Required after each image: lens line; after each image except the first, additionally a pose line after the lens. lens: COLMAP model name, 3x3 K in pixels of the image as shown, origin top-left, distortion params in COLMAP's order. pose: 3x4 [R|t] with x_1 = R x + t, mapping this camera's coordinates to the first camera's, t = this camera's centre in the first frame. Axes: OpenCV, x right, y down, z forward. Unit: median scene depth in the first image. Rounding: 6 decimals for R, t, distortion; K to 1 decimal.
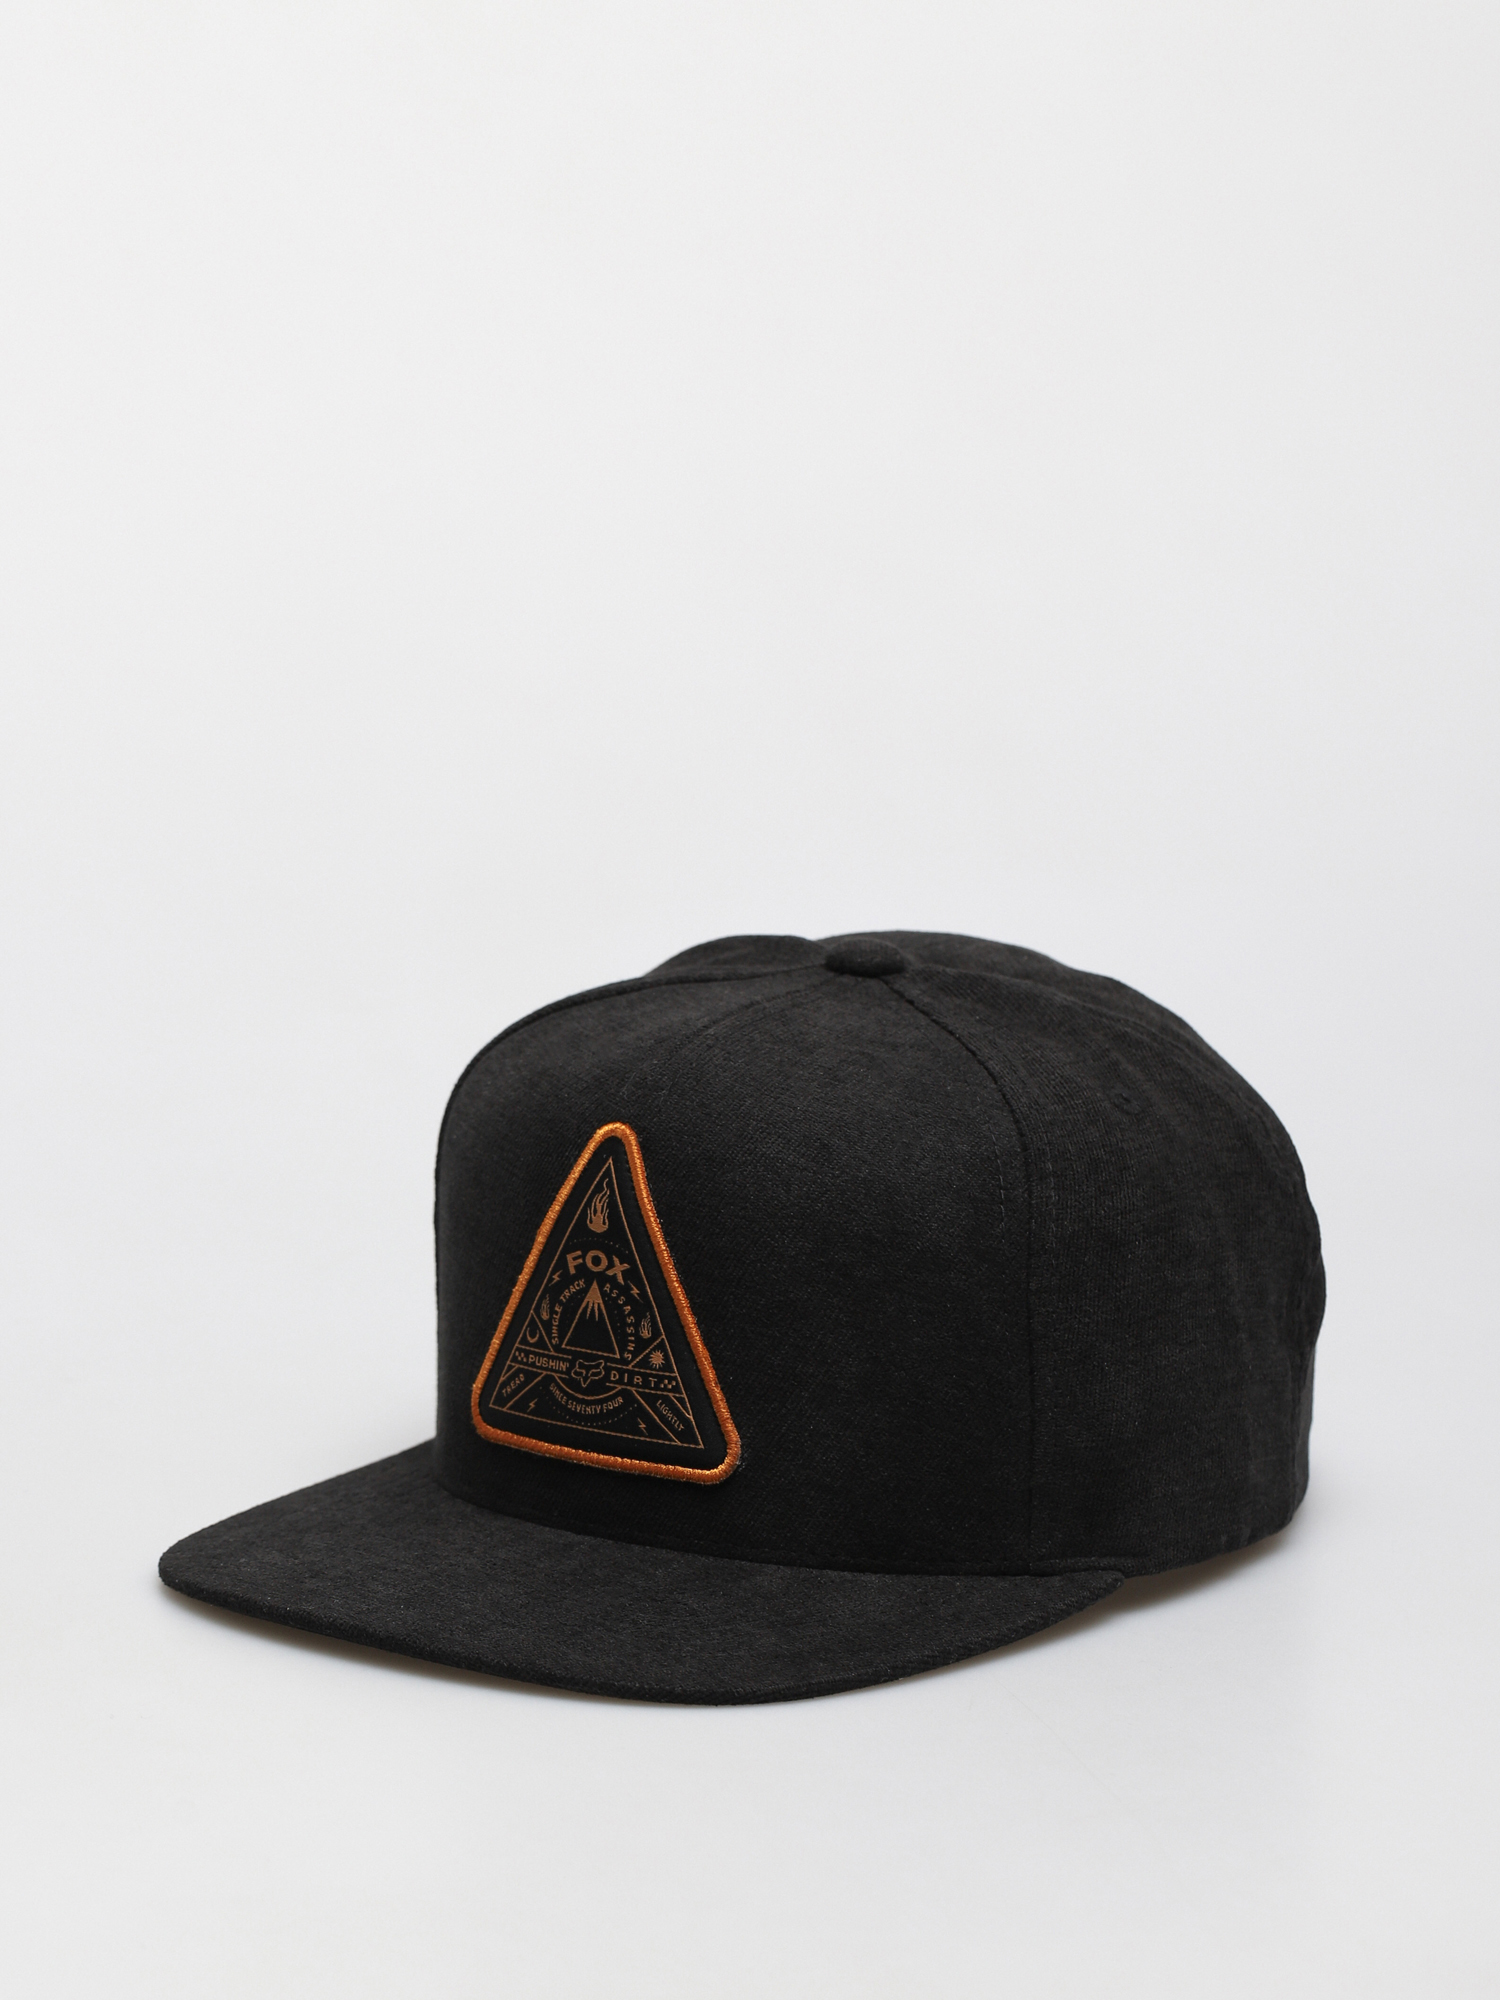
lens RADIAL K [[7441.3, 0, 750.0], [0, 7441.3, 1000.0], [0, 0, 1]] dist [-0.008522, 0.587210]
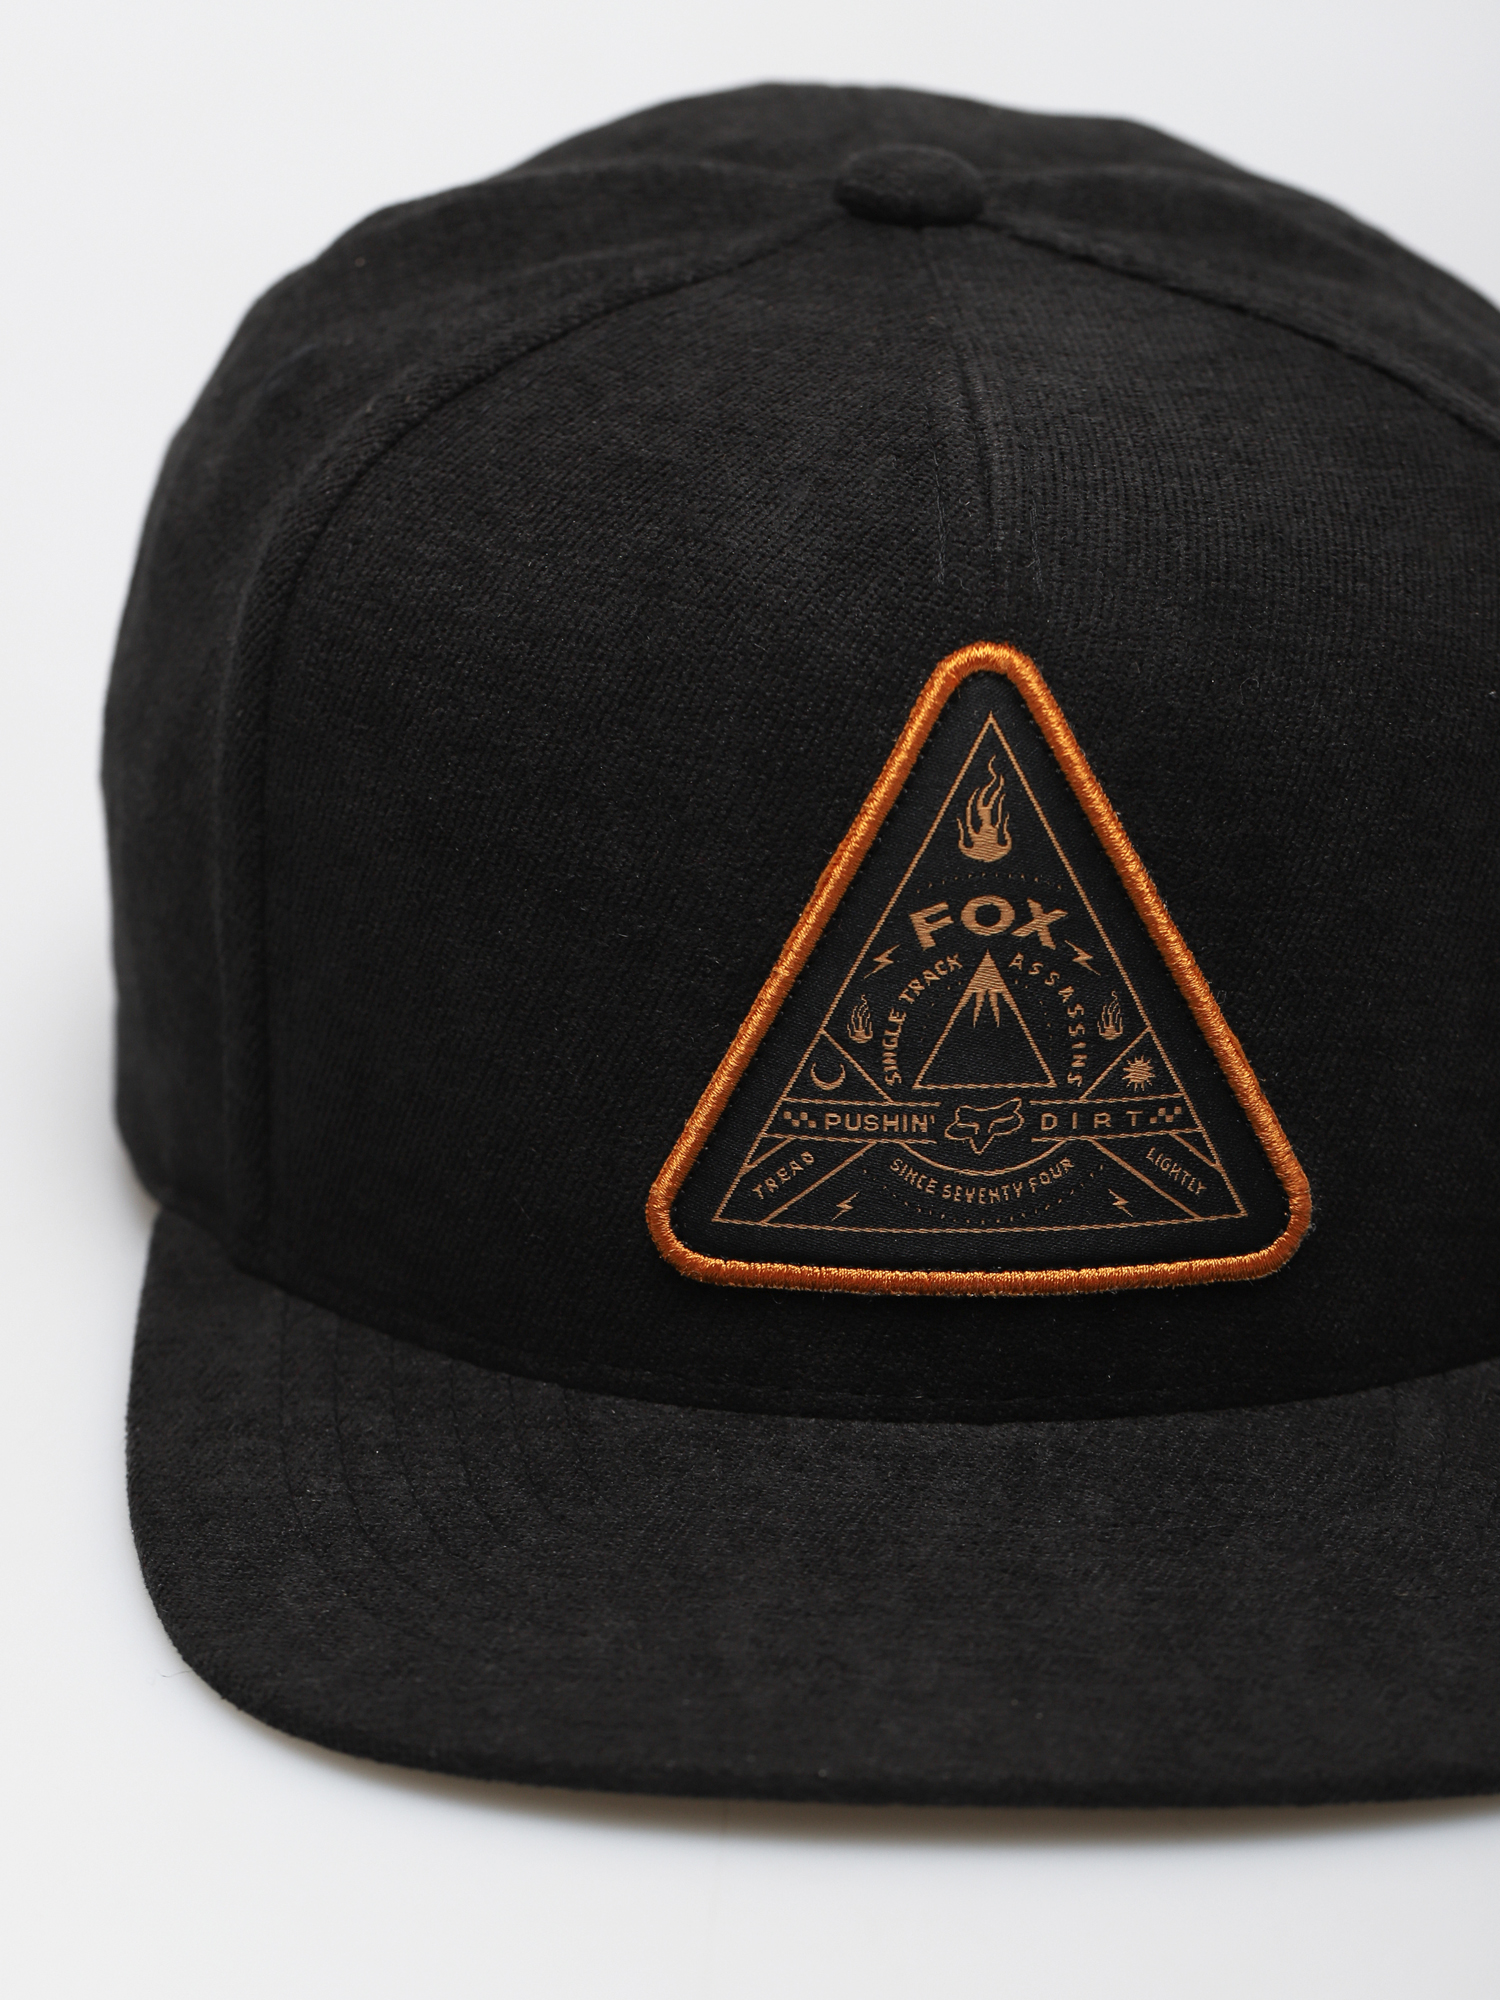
lens RADIAL K [[7441.3, 0, 750.0], [0, 7441.3, 1000.0], [0, 0, 1]] dist [-0.008522, 0.587210]
pose [[0.767480, -0.260975, 0.585548, -0.333034], [0.117591, 0.955199, 0.271600, -0.099706], [-0.630196, -0.139592, 0.763785, 0.620574]]
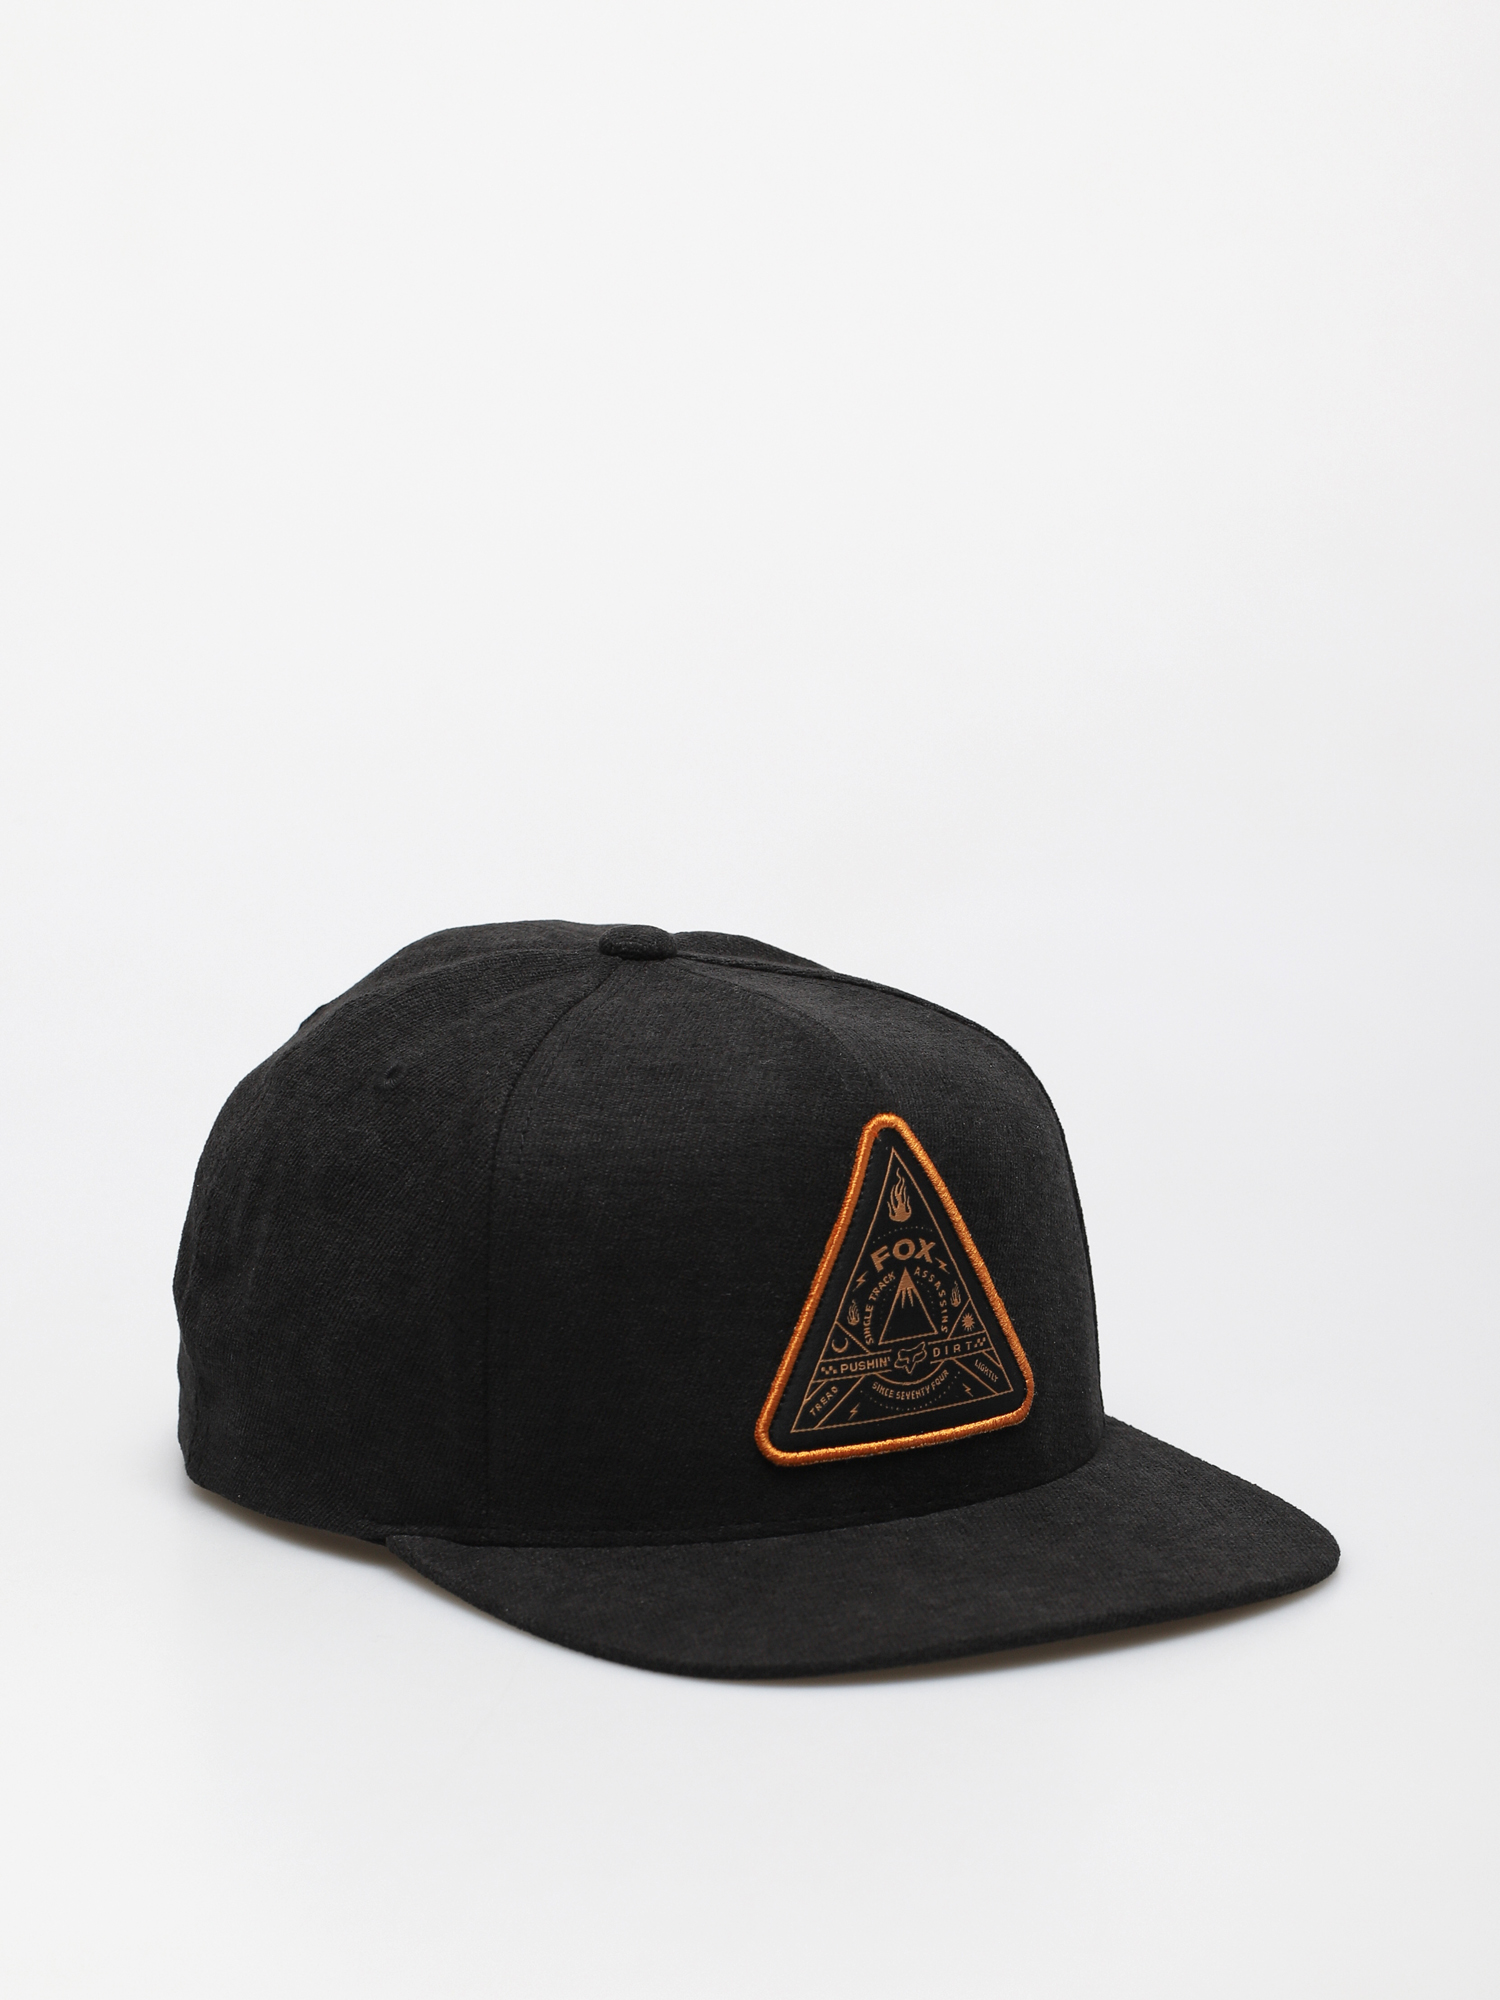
lens RADIAL K [[7441.3, 0, 750.0], [0, 7441.3, 1000.0], [0, 0, 1]] dist [-0.008522, 0.587210]
pose [[0.312016, -0.211428, 0.926253, -0.964257], [0.180823, 0.970319, 0.160575, -0.165592], [-0.932711, 0.117386, 0.340986, 0.668376]]
